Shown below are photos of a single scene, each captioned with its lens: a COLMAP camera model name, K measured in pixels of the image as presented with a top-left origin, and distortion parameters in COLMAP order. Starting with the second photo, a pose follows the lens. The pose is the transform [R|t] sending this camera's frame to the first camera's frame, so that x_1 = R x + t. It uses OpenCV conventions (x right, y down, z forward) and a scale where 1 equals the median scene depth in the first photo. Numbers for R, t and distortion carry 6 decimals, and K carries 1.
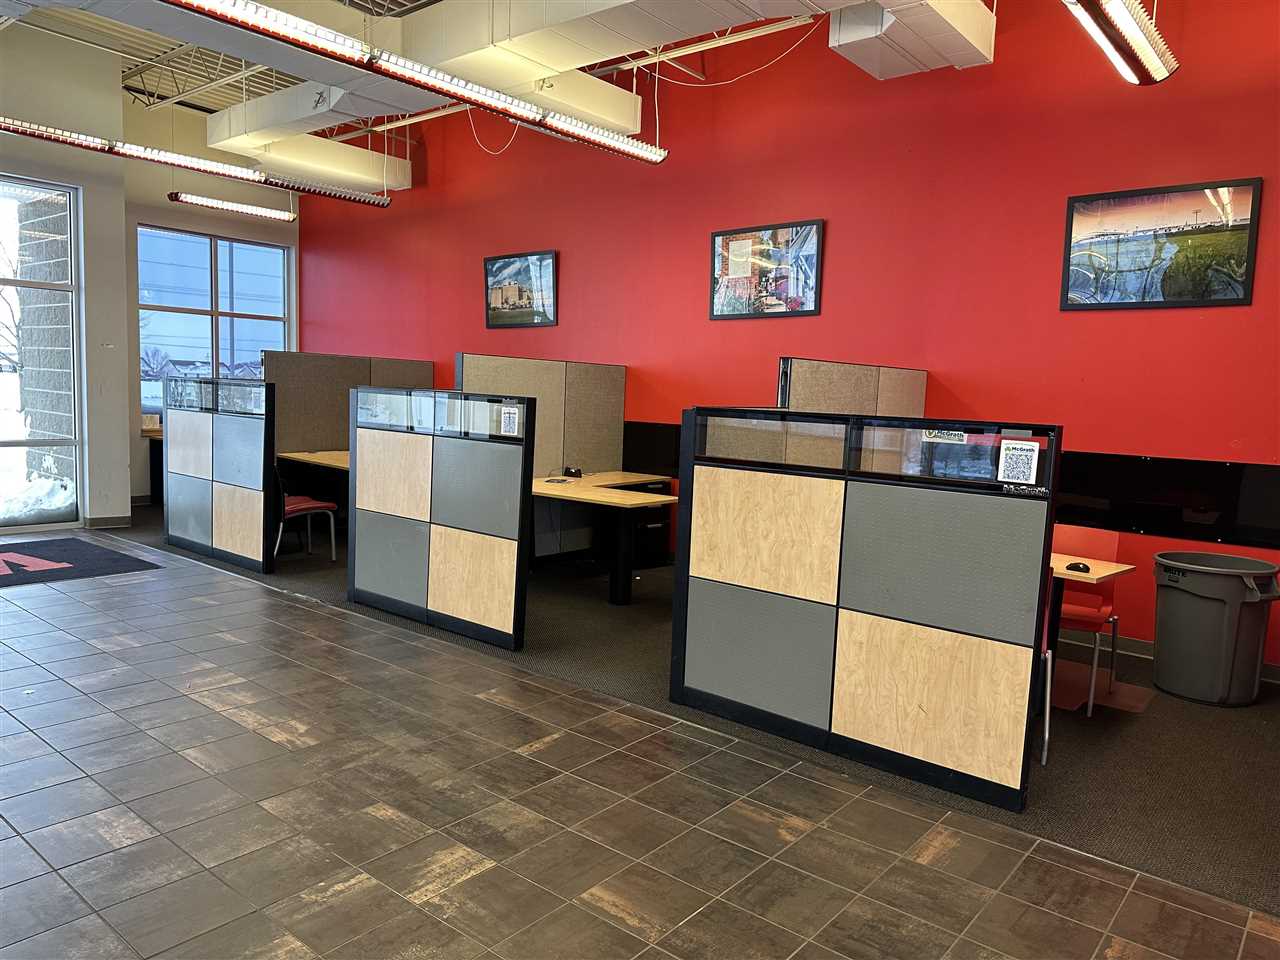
lens RADIAL K [[849.6, 0, 643.2], [0, 849.6, 469.8], [0, 0, 1]] dist [0.015208, -0.000200]
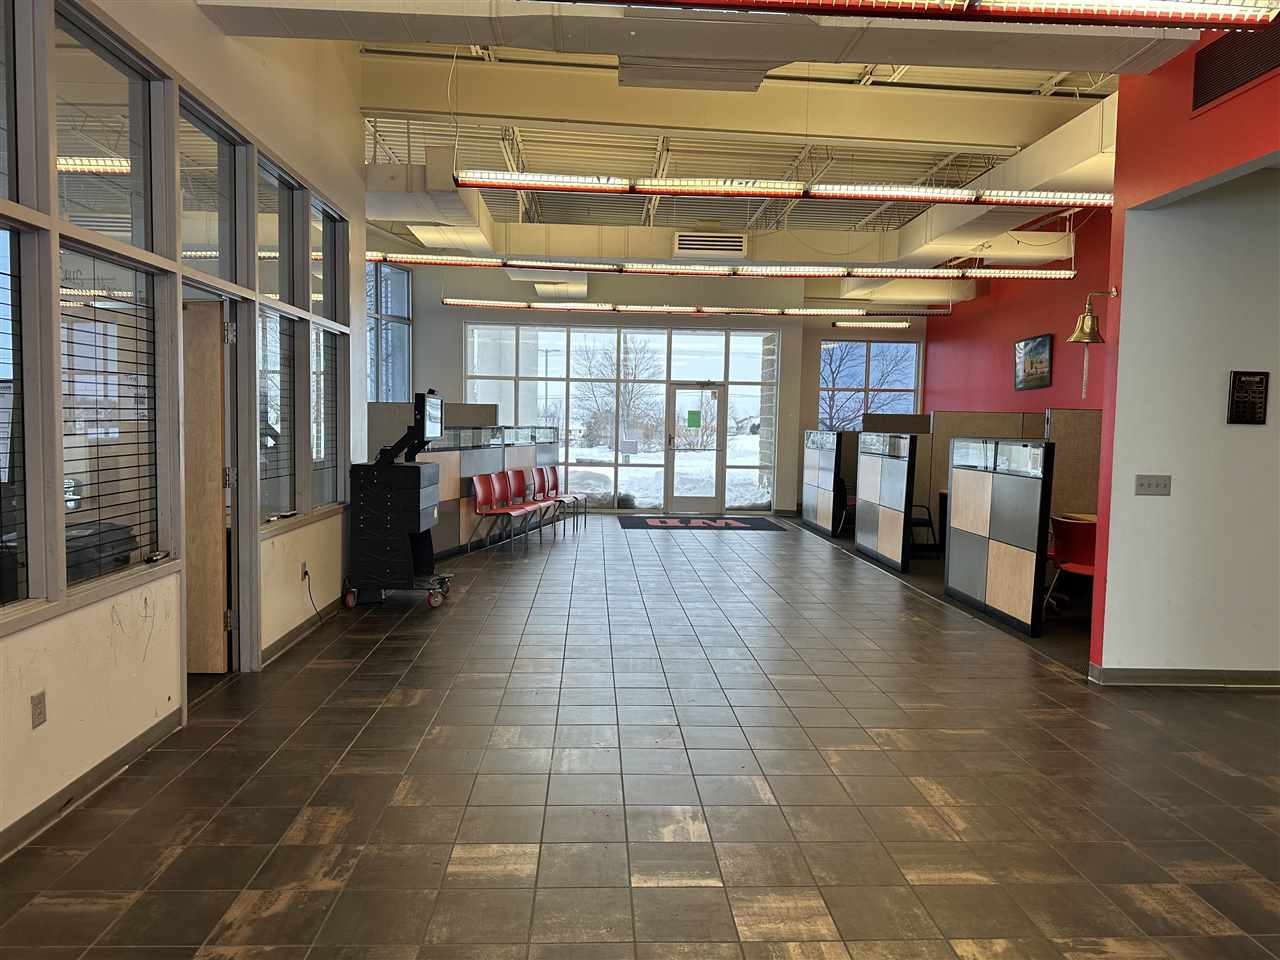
lens RADIAL K [[901.3, 0, 650.5], [0, 901.3, 478.8], [0, 0, 1]] dist [0.053408, -0.049886]
pose [[0.659452, 0.032283, -0.751053, 0.497807], [-0.081651, 0.996243, -0.028871, 0.057113], [0.747299, 0.080363, 0.659610, -0.371235]]
